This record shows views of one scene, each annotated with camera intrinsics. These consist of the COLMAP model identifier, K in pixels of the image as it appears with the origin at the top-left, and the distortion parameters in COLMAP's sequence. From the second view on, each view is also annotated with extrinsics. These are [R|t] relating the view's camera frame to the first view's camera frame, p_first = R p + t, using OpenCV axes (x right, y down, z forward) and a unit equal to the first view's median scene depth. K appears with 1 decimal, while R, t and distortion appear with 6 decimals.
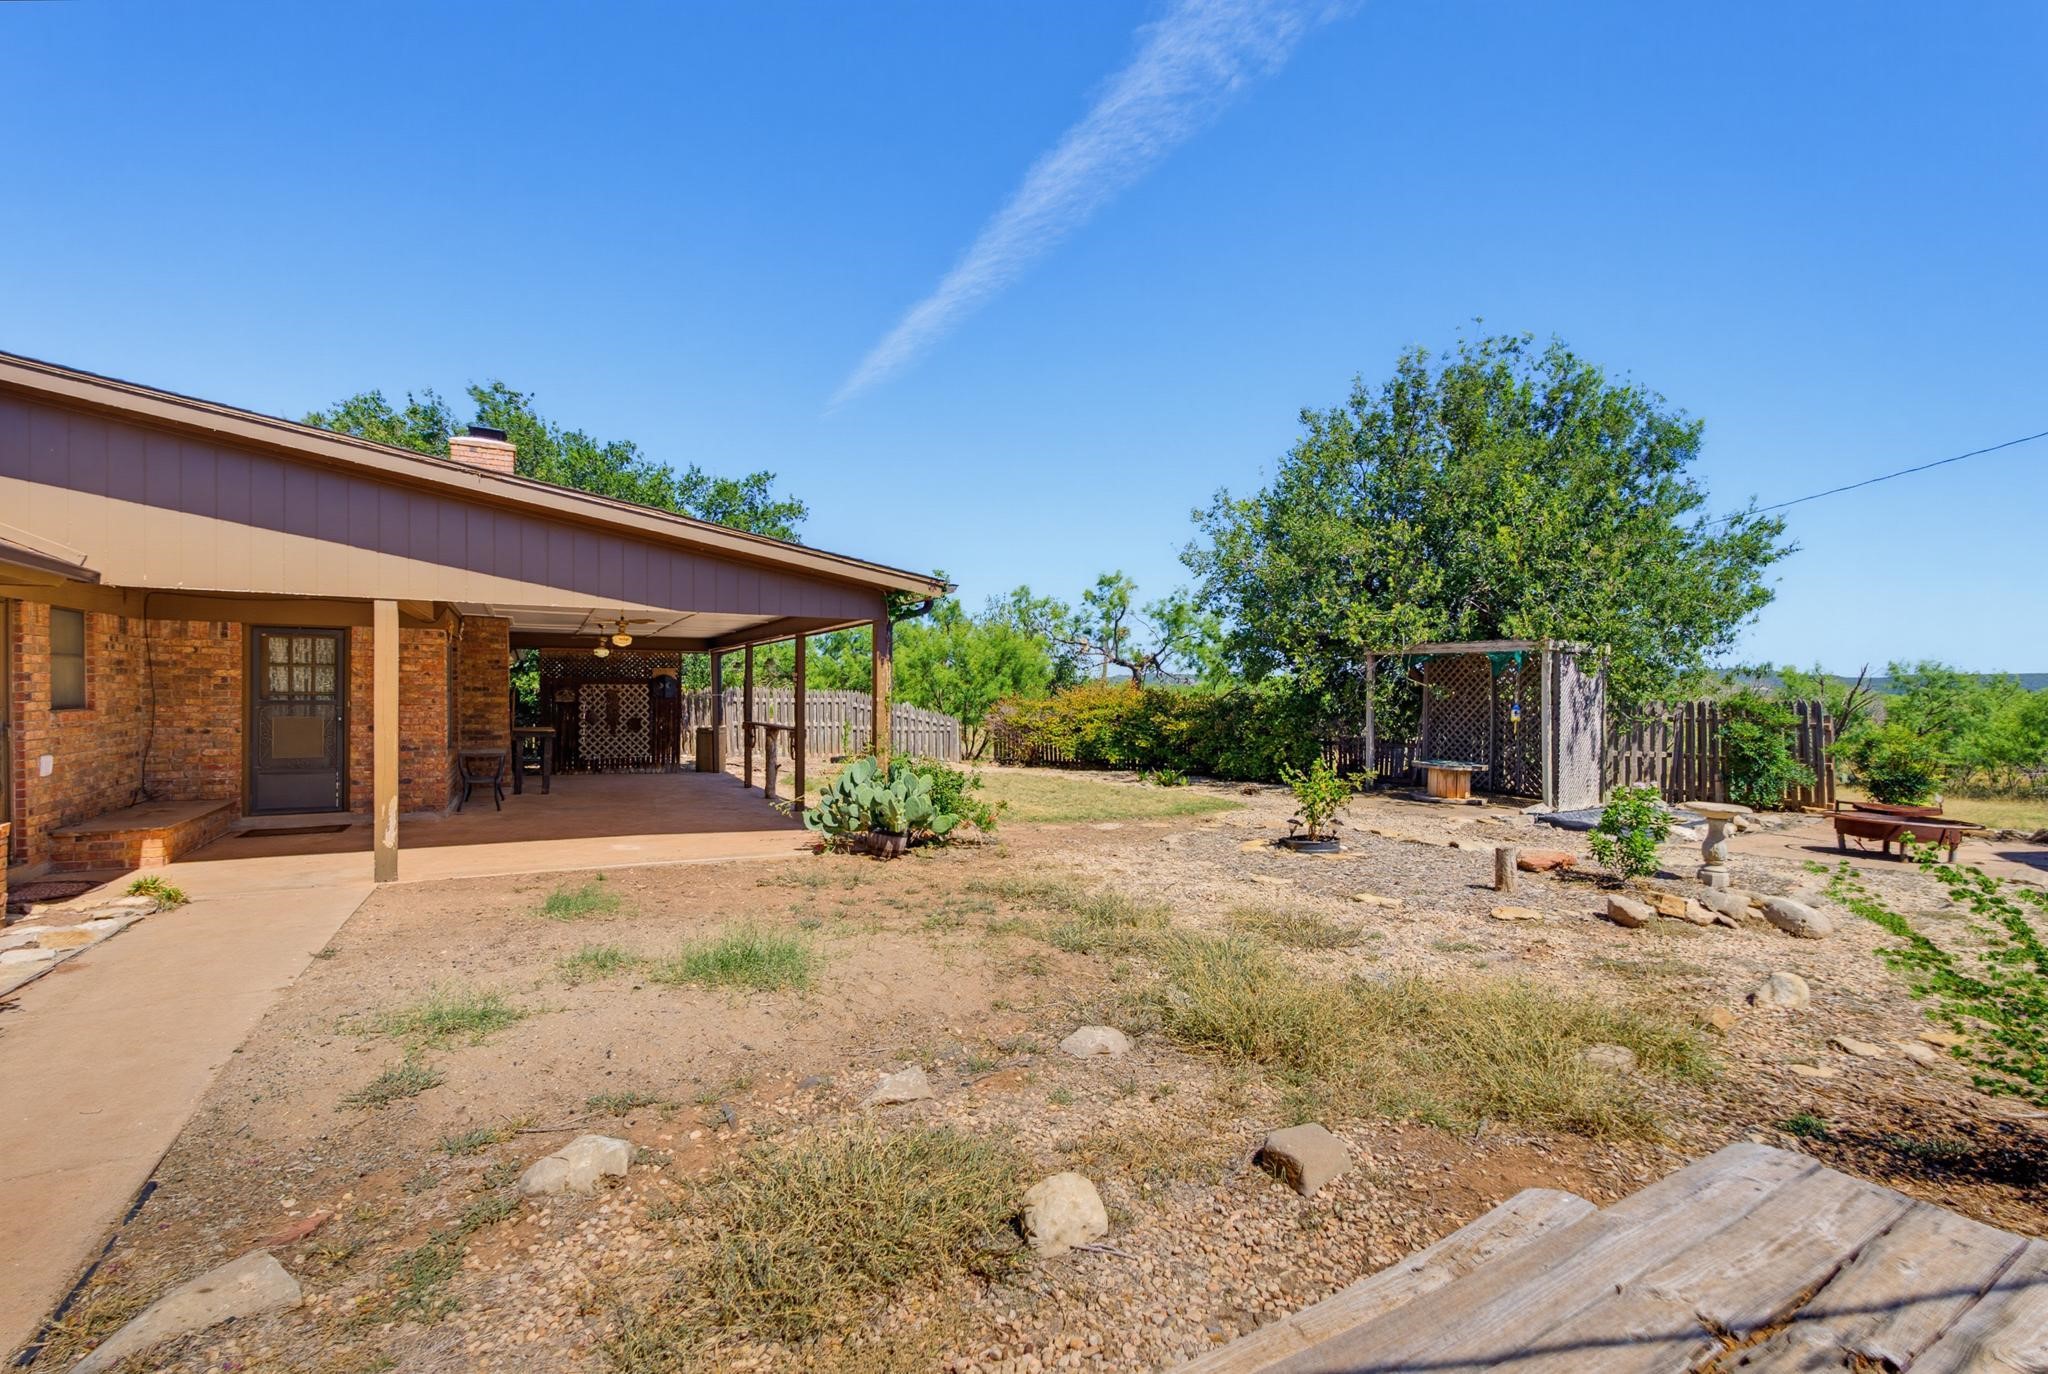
lens RADIAL K [[936.4, 0, 1024.7], [0, 936.4, 688.2], [0, 0, 1]] dist [-0.003639, -0.000319]
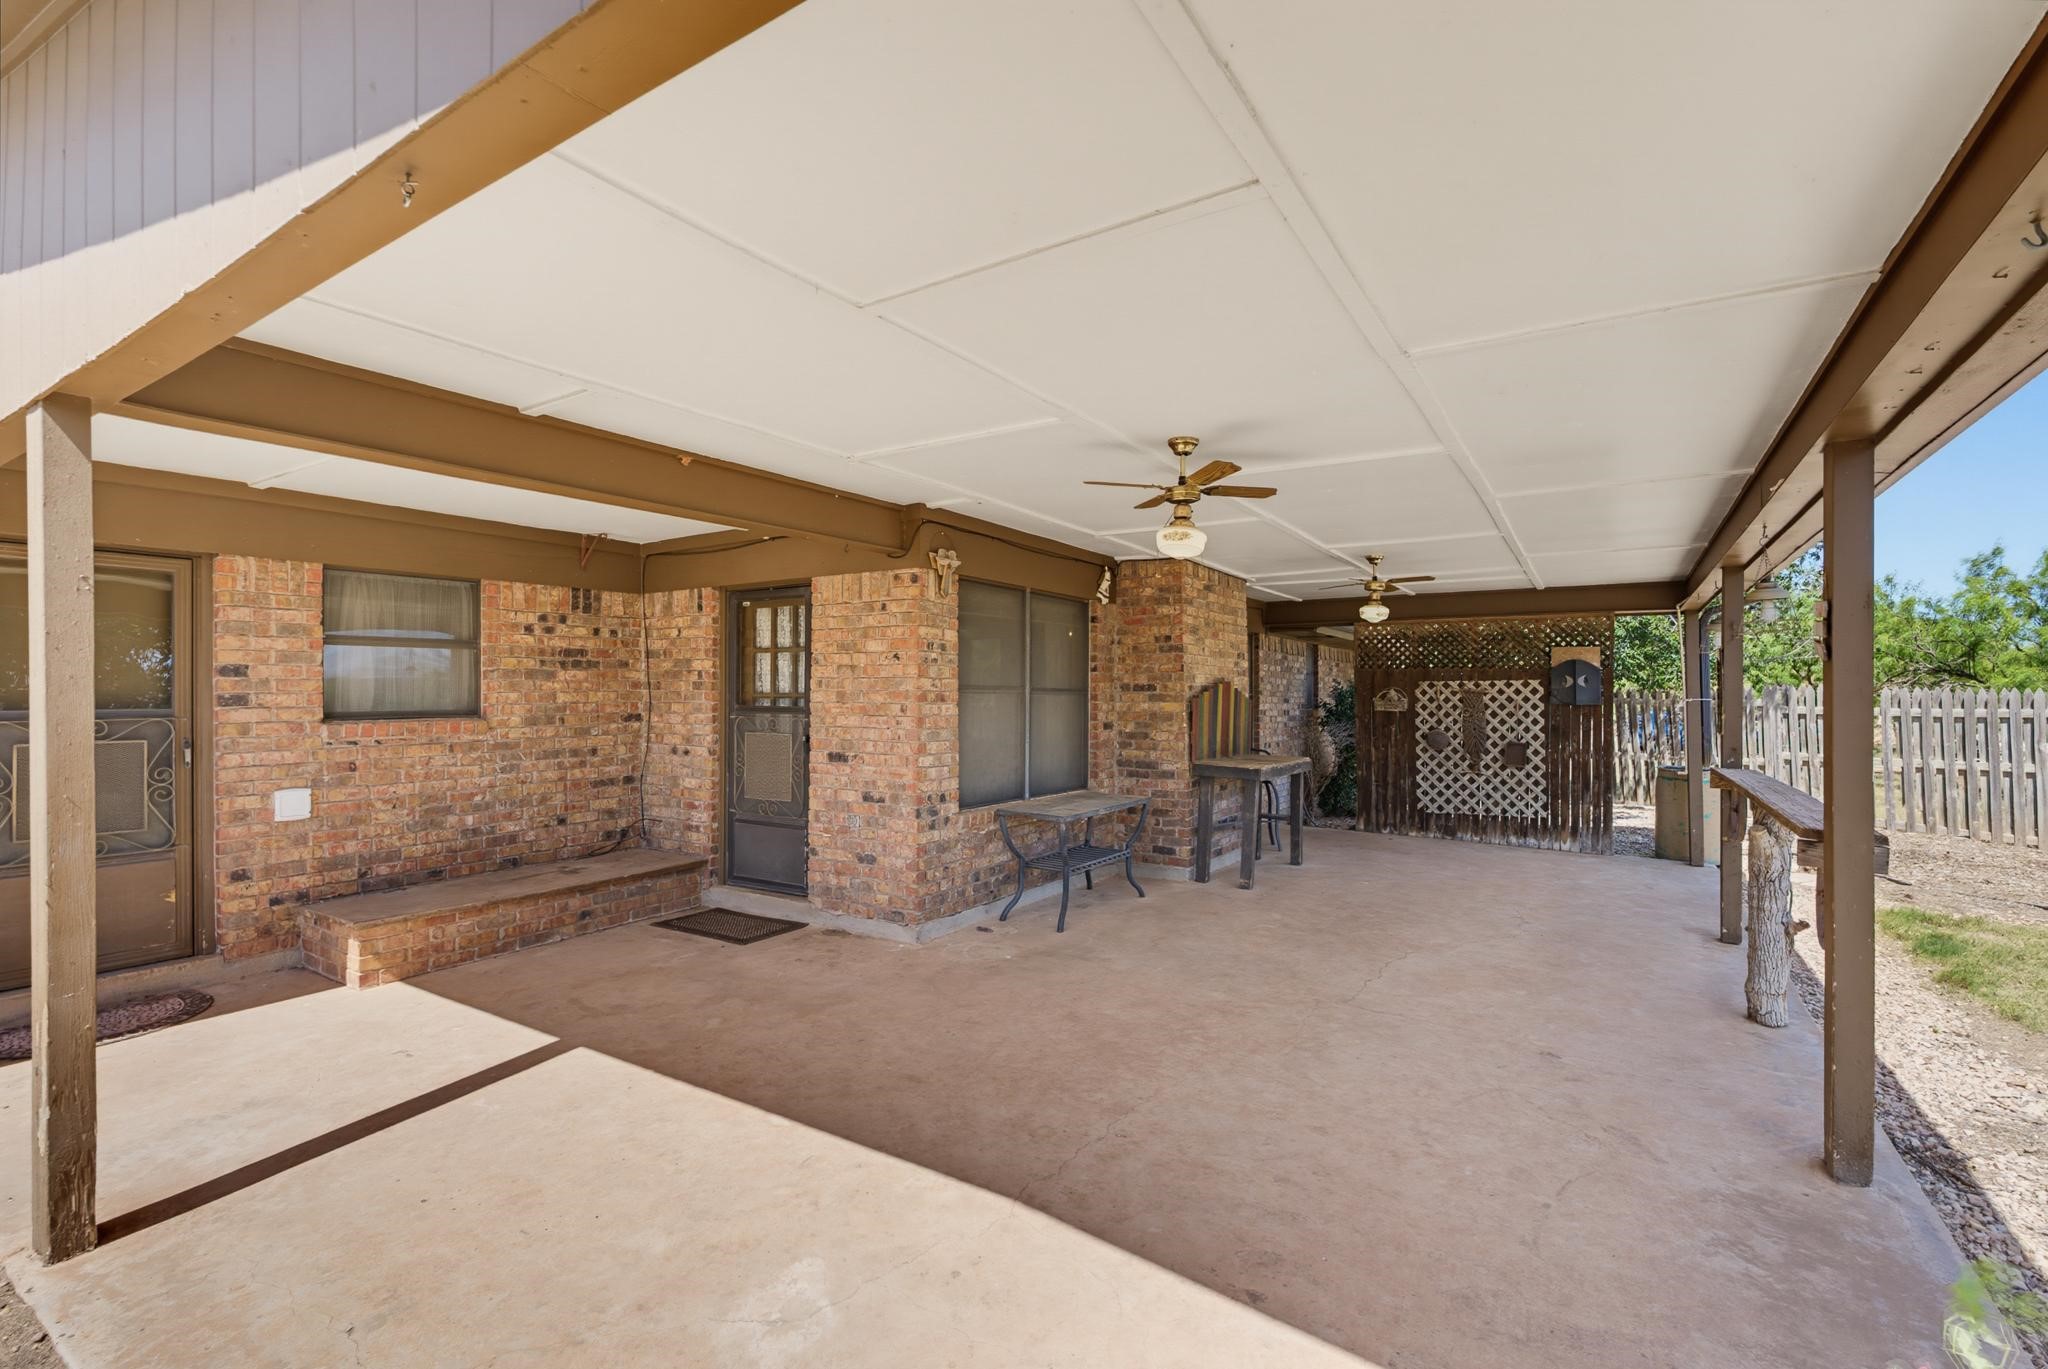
lens RADIAL K [[936.4, 0, 1022.1], [0, 936.4, 690.6], [0, 0, 1]] dist [-0.003639, -0.000319]
pose [[0.495552, -0.008348, -0.868538, -0.158497], [0.005496, 0.999964, -0.006475, 0.007293], [0.868561, -0.001564, 0.495580, 0.836387]]
